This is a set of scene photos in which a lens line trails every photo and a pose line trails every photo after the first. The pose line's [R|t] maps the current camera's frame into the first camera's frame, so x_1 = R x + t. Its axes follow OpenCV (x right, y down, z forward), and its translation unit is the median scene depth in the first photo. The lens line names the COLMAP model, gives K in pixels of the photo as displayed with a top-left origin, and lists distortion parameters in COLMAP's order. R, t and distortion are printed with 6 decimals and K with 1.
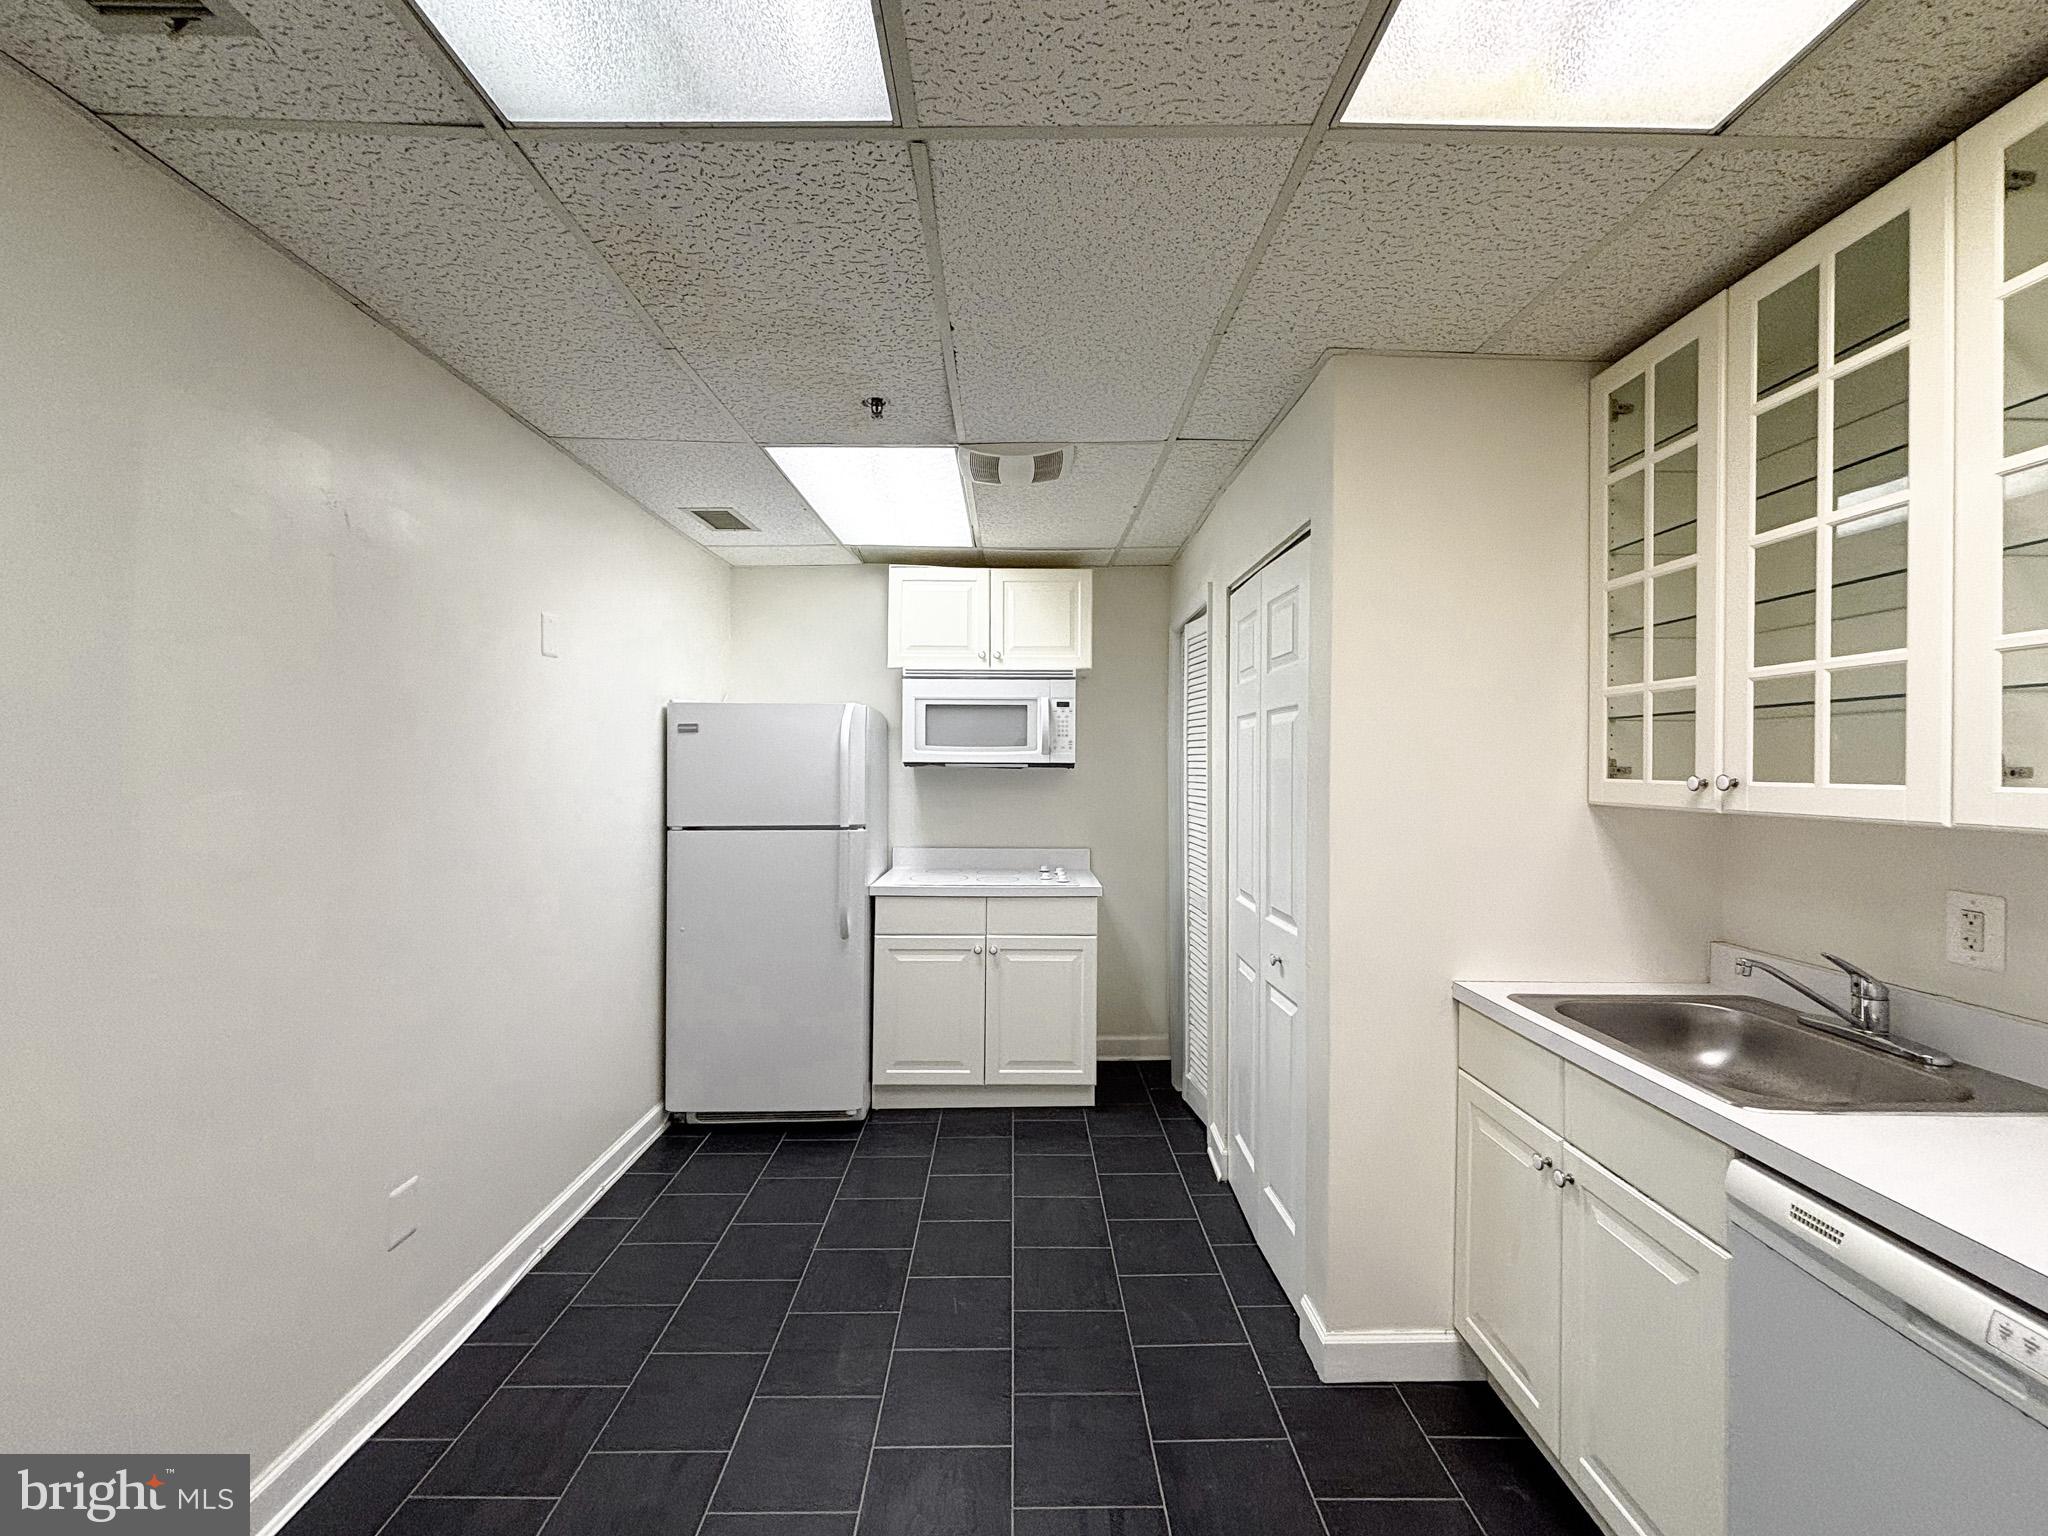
lens RADIAL K [[845.1, 0, 1021.7], [0, 845.1, 761.6], [0, 0, 1]] dist [0.000629, -0.006735]
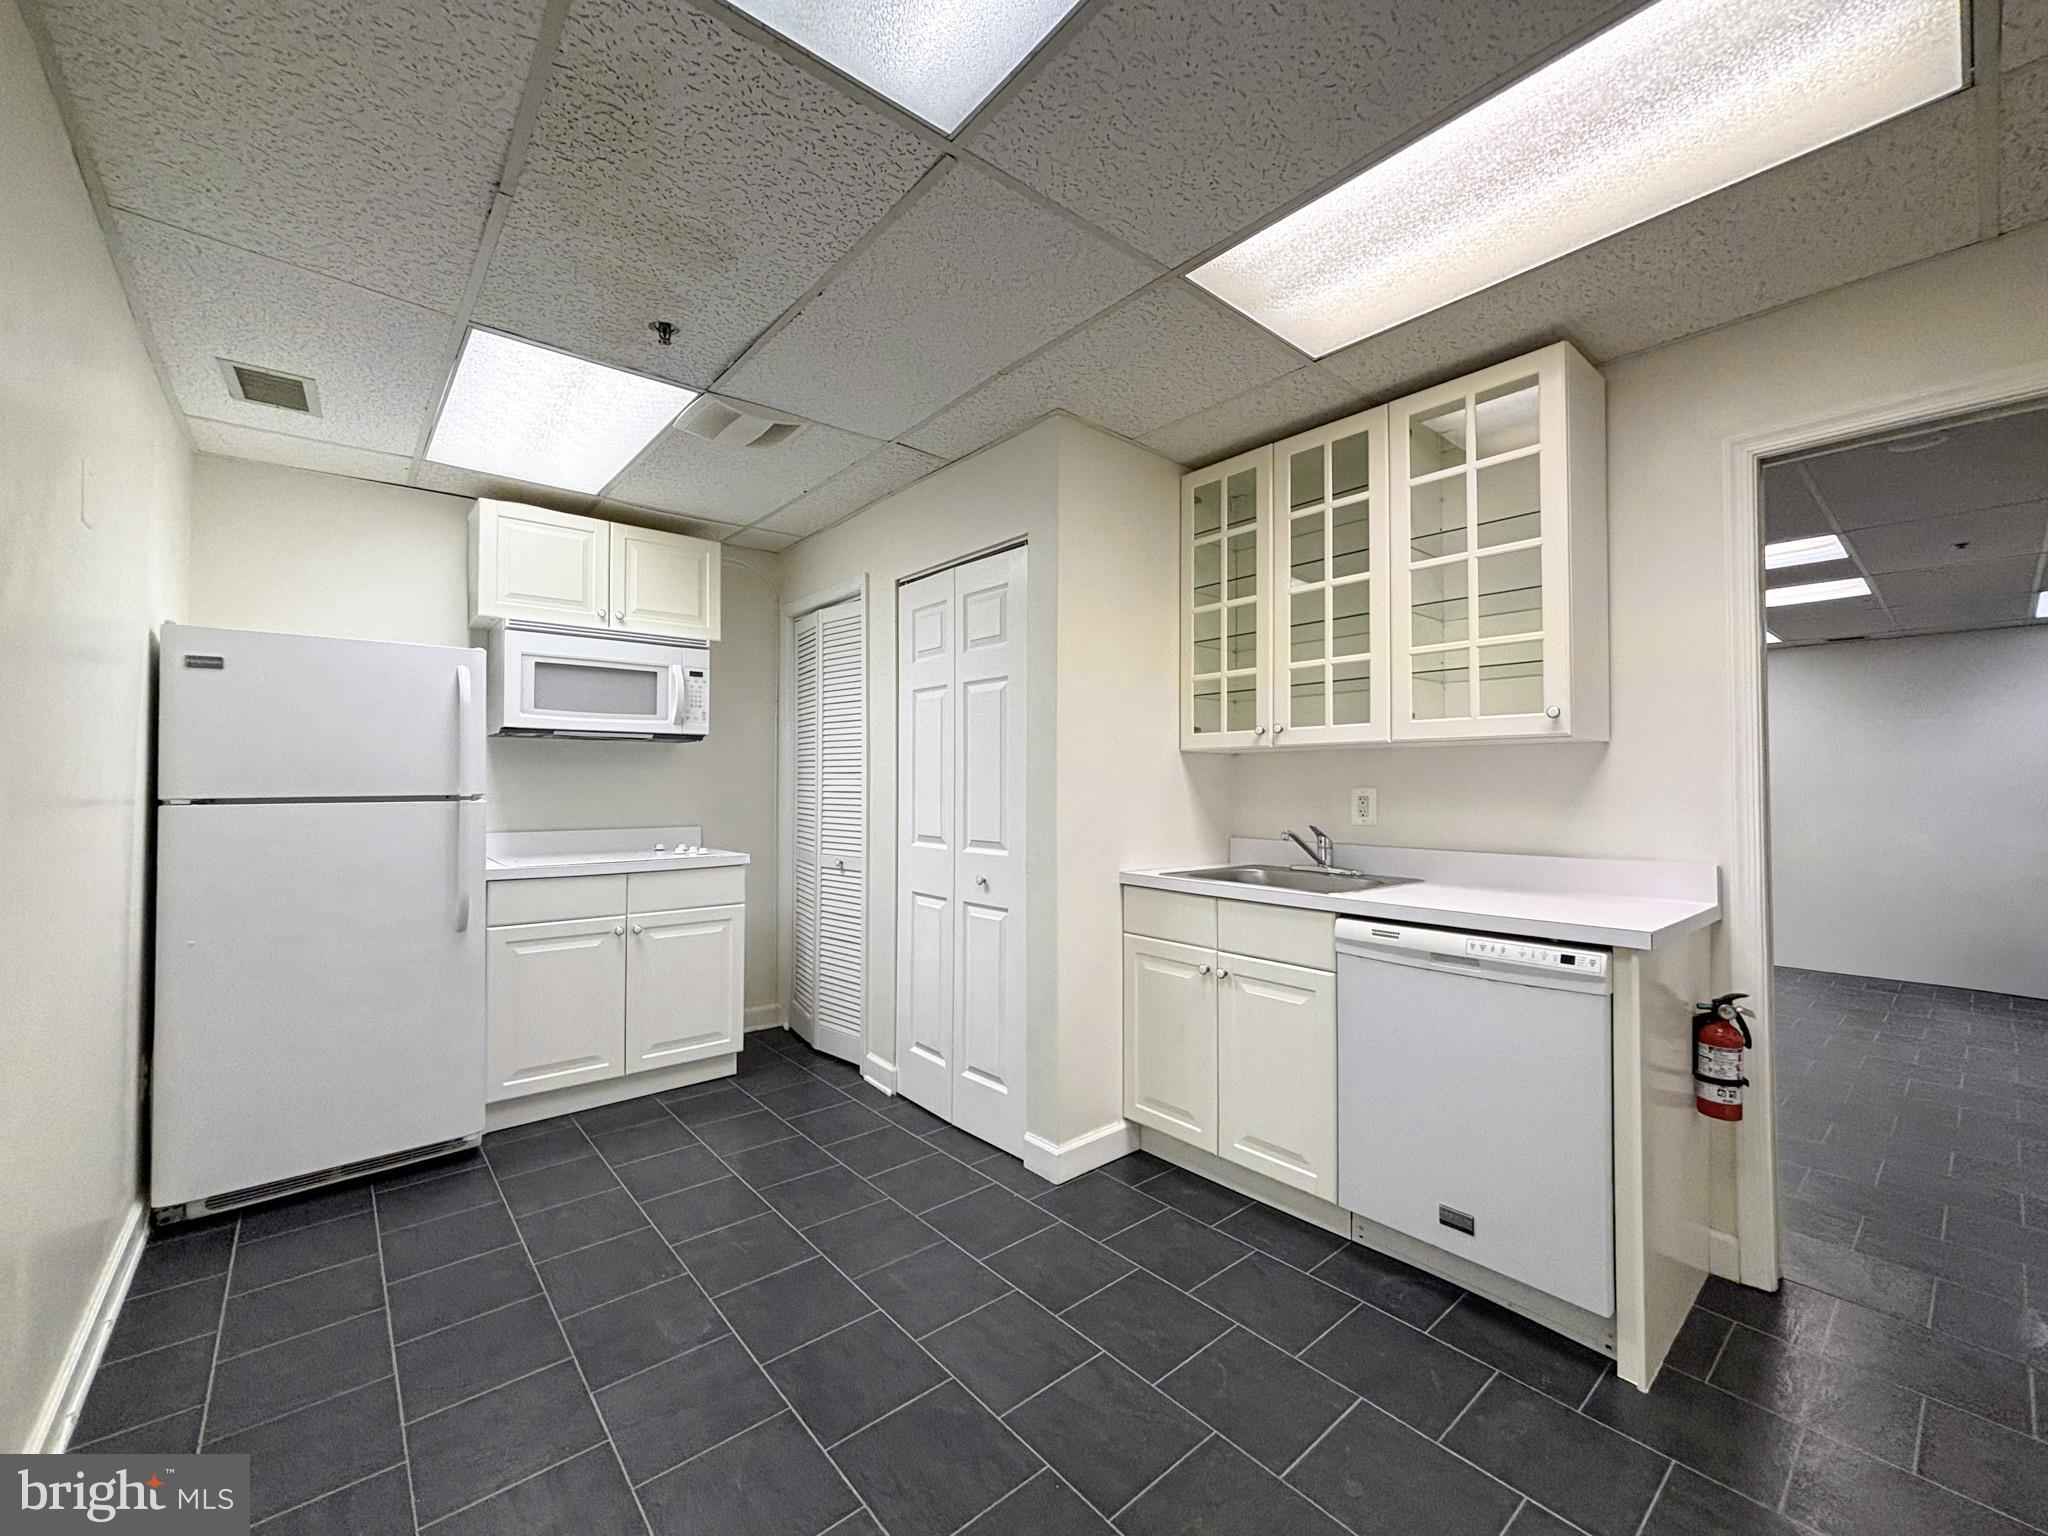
lens RADIAL K [[839.6, 0, 1024.0], [0, 839.6, 768.0], [0, 0, 1]] dist [0.000496, -0.010402]
pose [[0.763923, 0.008401, 0.645253, -0.544716], [0.001363, 0.999892, -0.014631, 0.105598], [-0.645306, 0.012057, 0.763829, 0.020176]]
